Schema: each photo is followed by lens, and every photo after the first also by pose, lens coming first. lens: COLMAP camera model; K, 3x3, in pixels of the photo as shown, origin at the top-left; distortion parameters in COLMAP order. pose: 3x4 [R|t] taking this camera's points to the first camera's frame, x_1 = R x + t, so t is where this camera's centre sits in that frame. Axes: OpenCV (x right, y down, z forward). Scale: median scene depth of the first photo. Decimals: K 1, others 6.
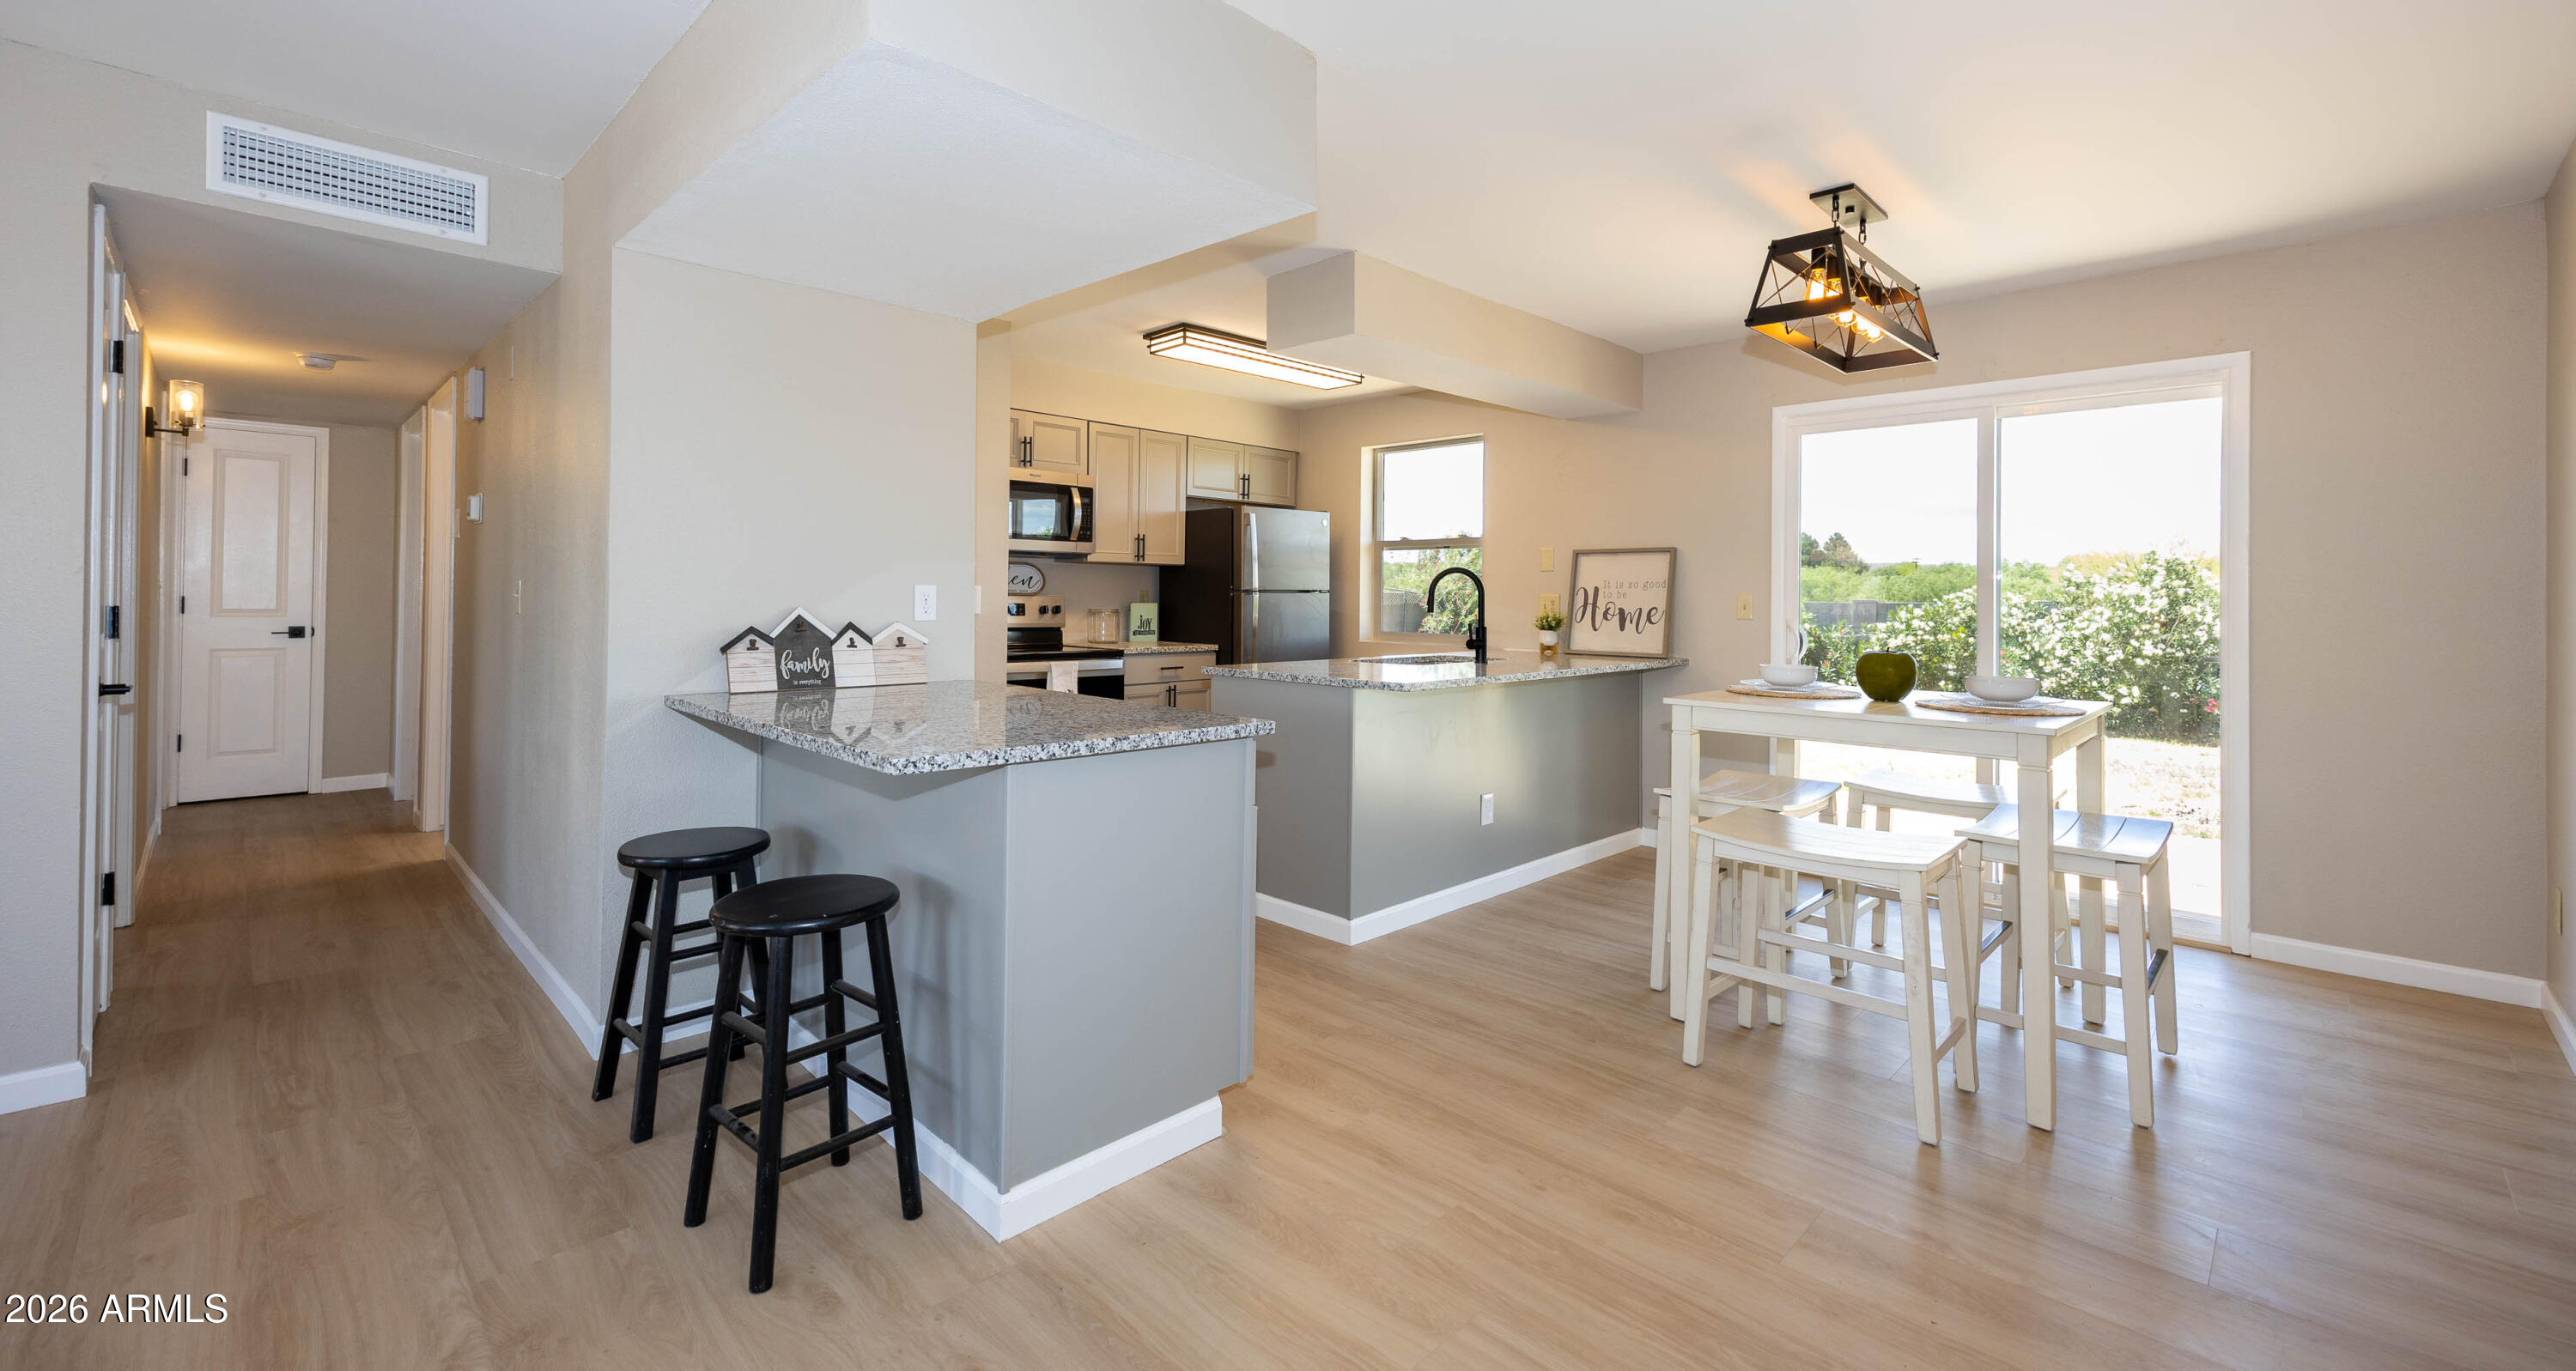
lens RADIAL K [[1048.8, 0, 1302.4], [0, 1048.8, 591.4], [0, 0, 1]] dist [-0.001579, -0.000050]
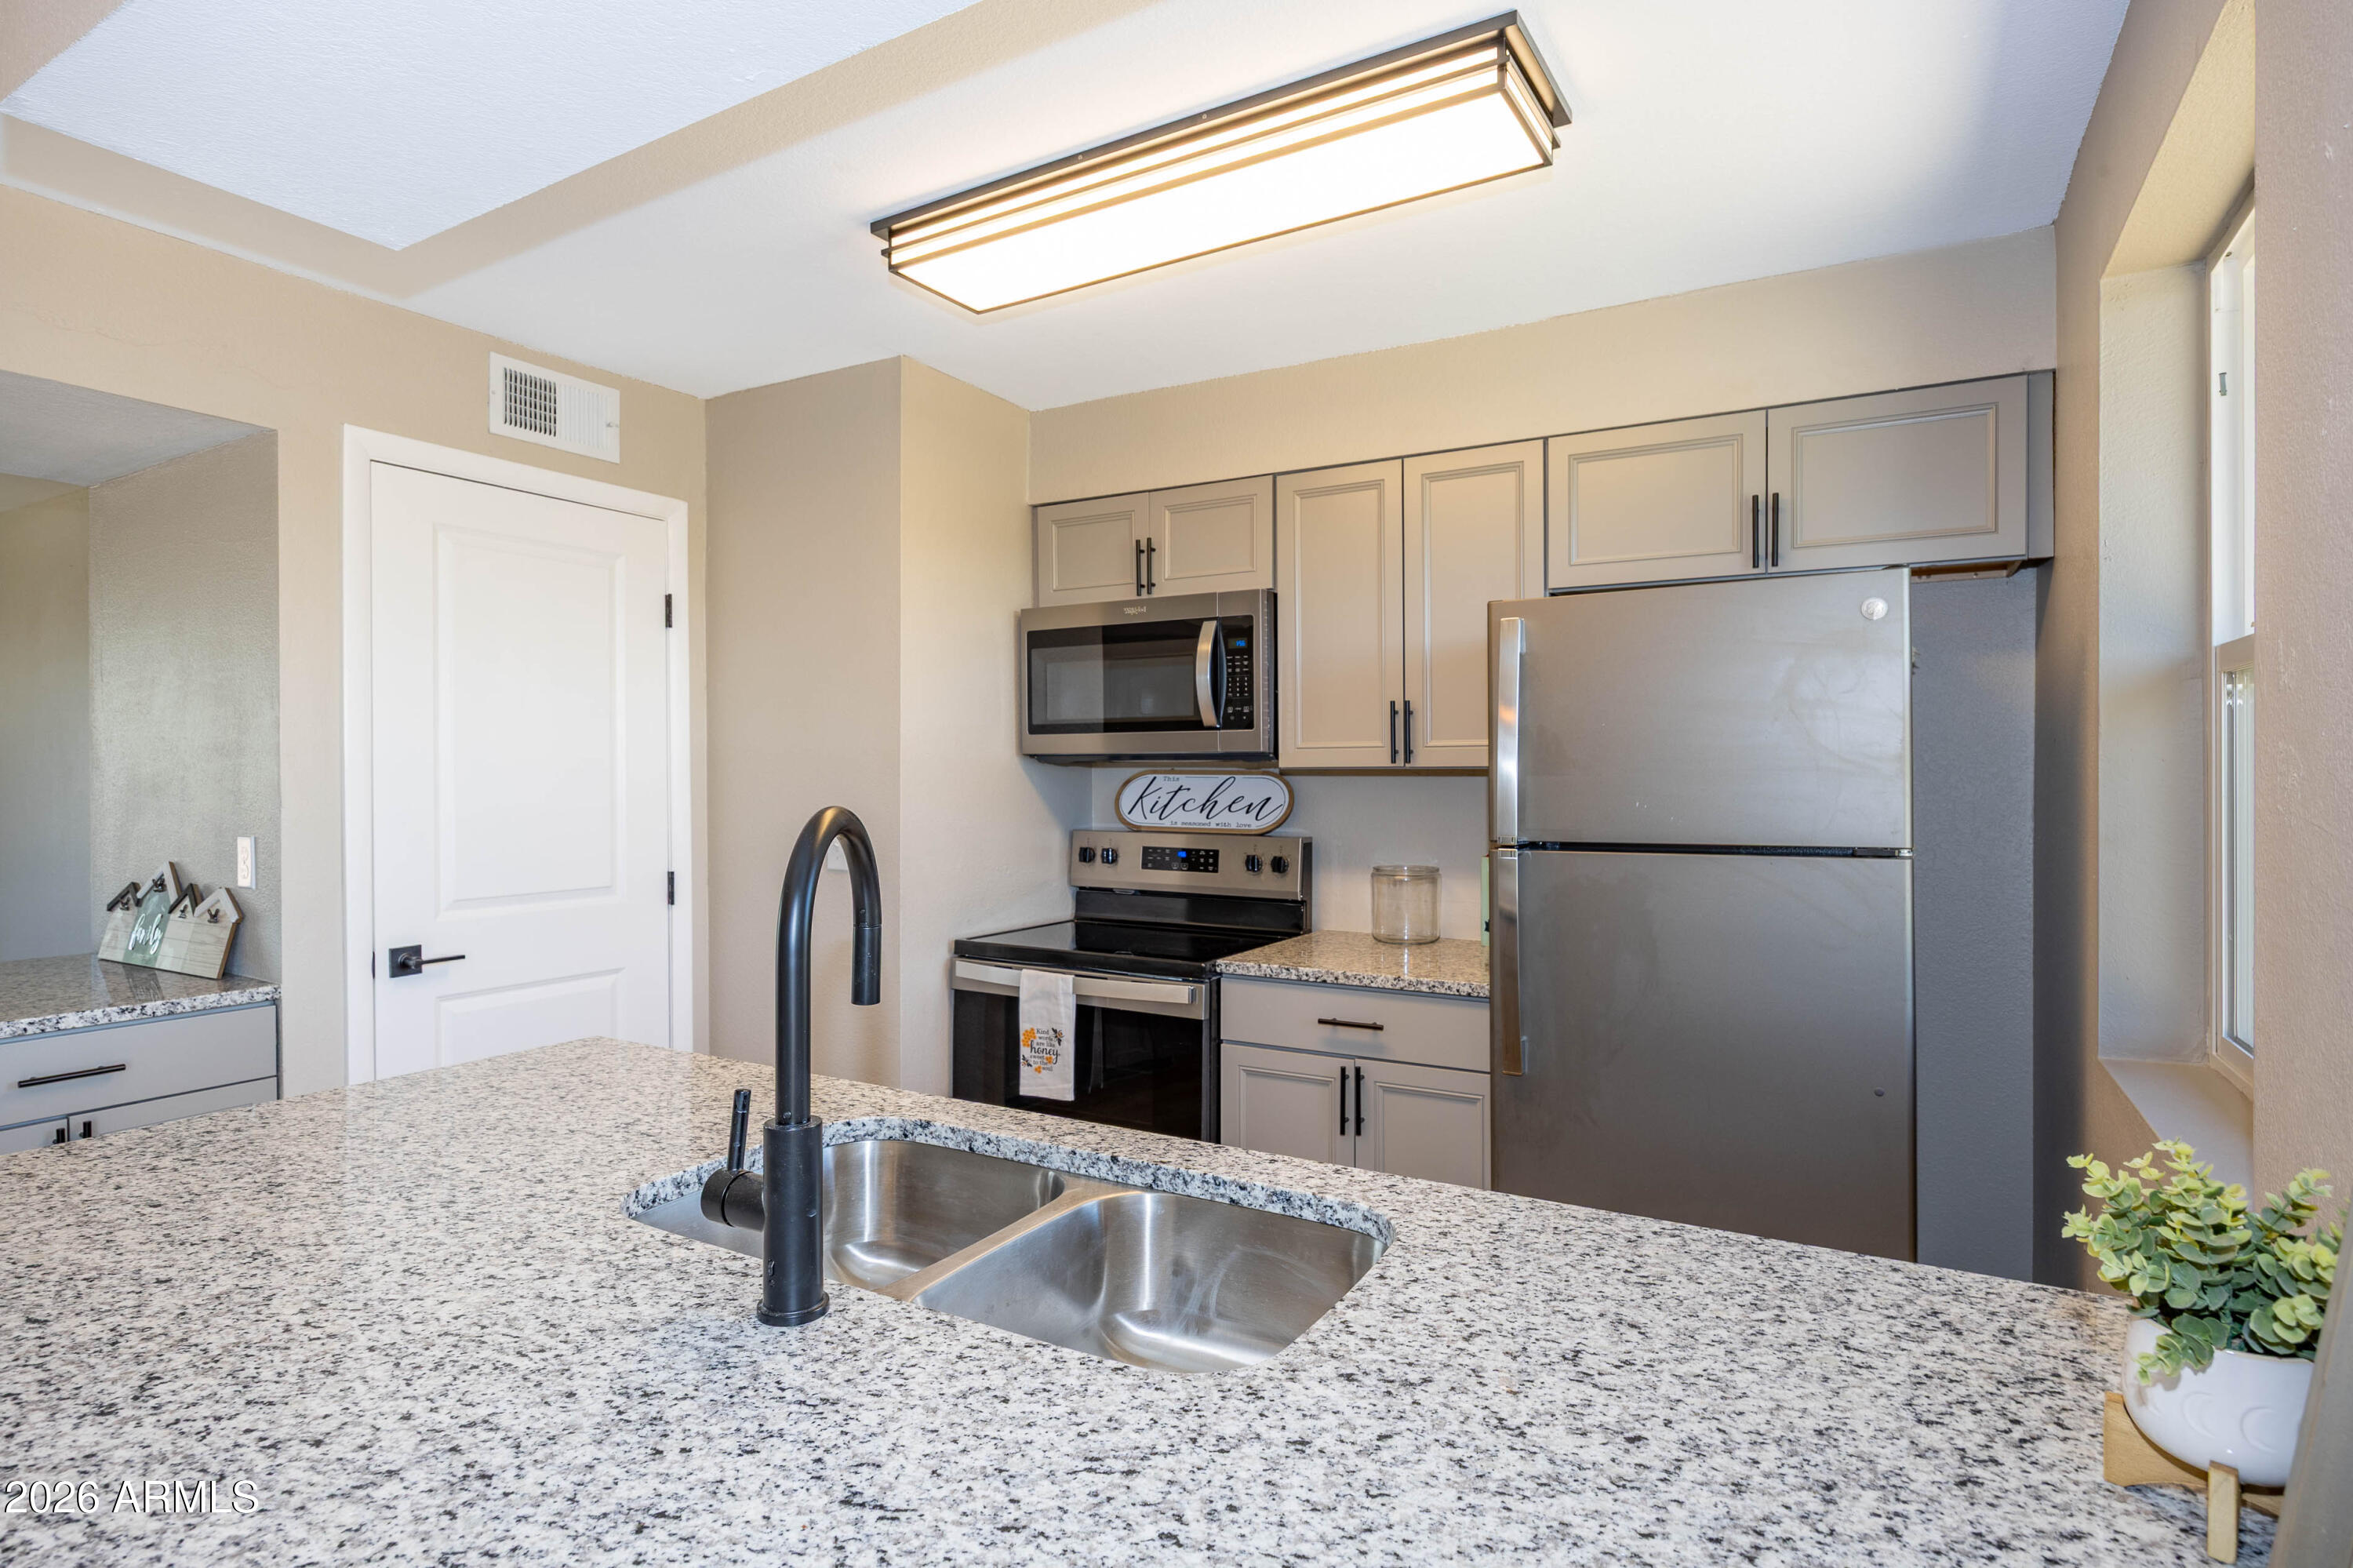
lens RADIAL K [[1218.6, 0, 1166.0], [0, 1218.6, 779.5], [0, 0, 1]] dist [-0.004701, 0.000132]
pose [[0.230321, -0.005288, -0.973100, 0.488639], [0.005868, 0.999975, -0.004045, -0.032225], [0.973097, -0.004778, 0.230346, 1.232251]]
